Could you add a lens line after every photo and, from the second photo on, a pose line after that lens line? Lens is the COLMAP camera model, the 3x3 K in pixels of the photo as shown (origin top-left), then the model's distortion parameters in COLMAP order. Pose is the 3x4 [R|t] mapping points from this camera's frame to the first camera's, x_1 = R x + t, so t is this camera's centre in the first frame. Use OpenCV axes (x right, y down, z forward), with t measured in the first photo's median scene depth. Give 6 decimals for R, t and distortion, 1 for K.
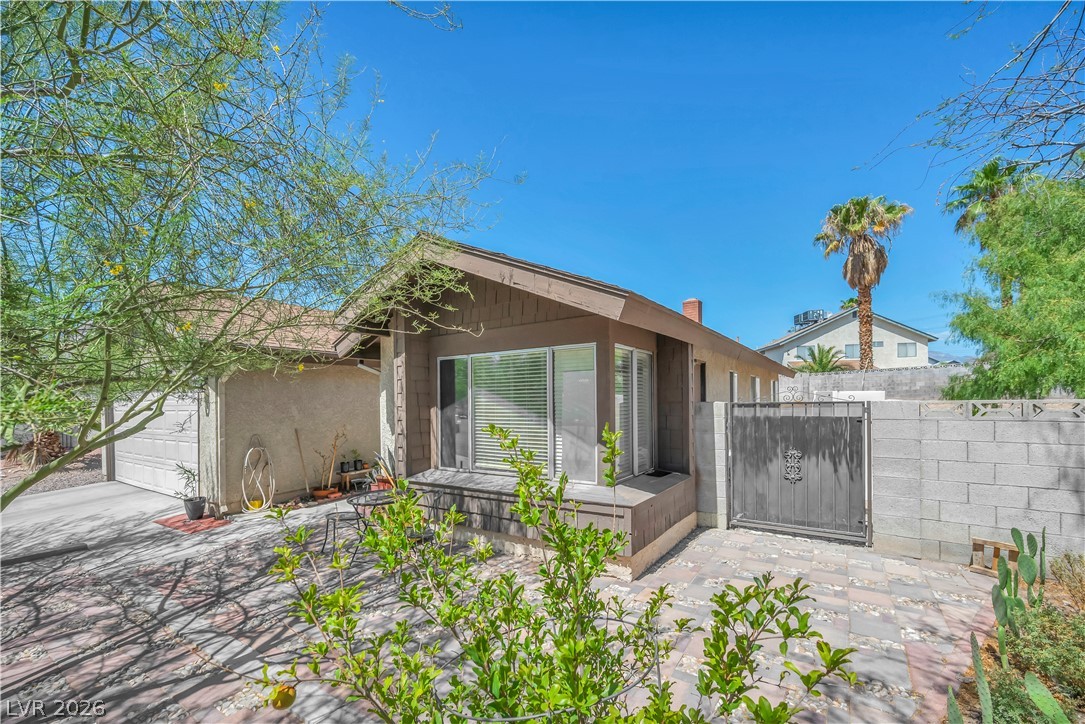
lens RADIAL K [[431.1, 0, 571.4], [0, 431.1, 401.0], [0, 0, 1]] dist [0.000826, -0.000346]
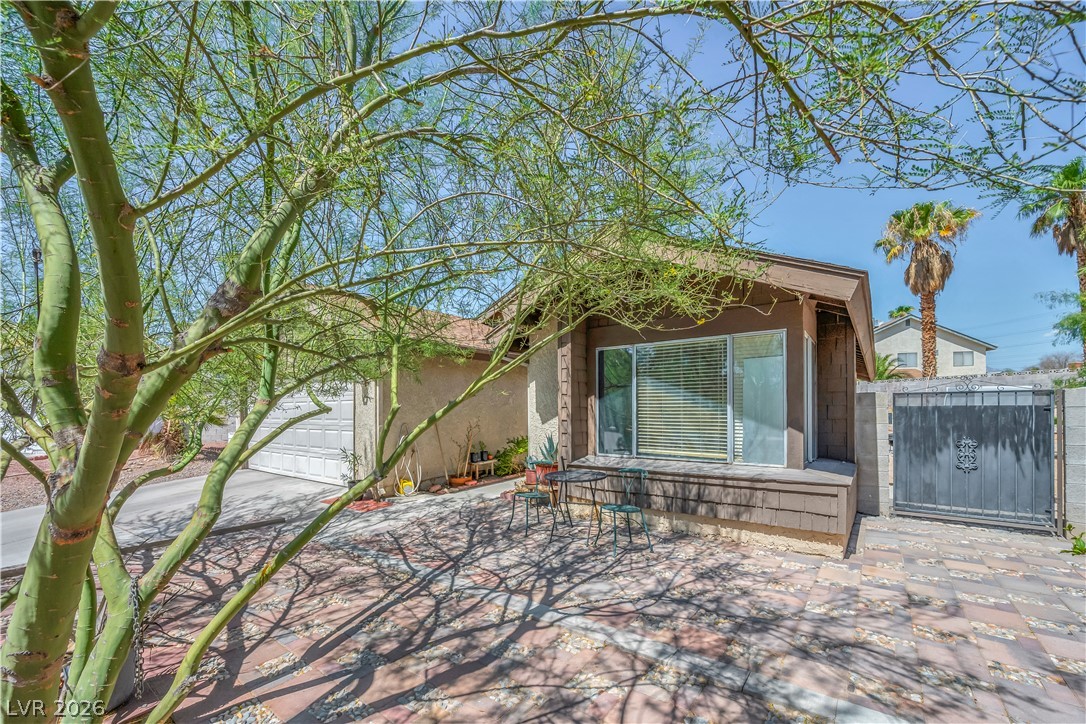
lens RADIAL K [[431.5, 0, 496.7], [0, 431.5, 421.1], [0, 0, 1]] dist [0.000826, -0.000346]
pose [[0.998914, 0.010696, -0.045341, -0.520200], [-0.010891, 0.999932, -0.004075, 0.085394], [0.045294, 0.004564, 0.998963, -0.047929]]
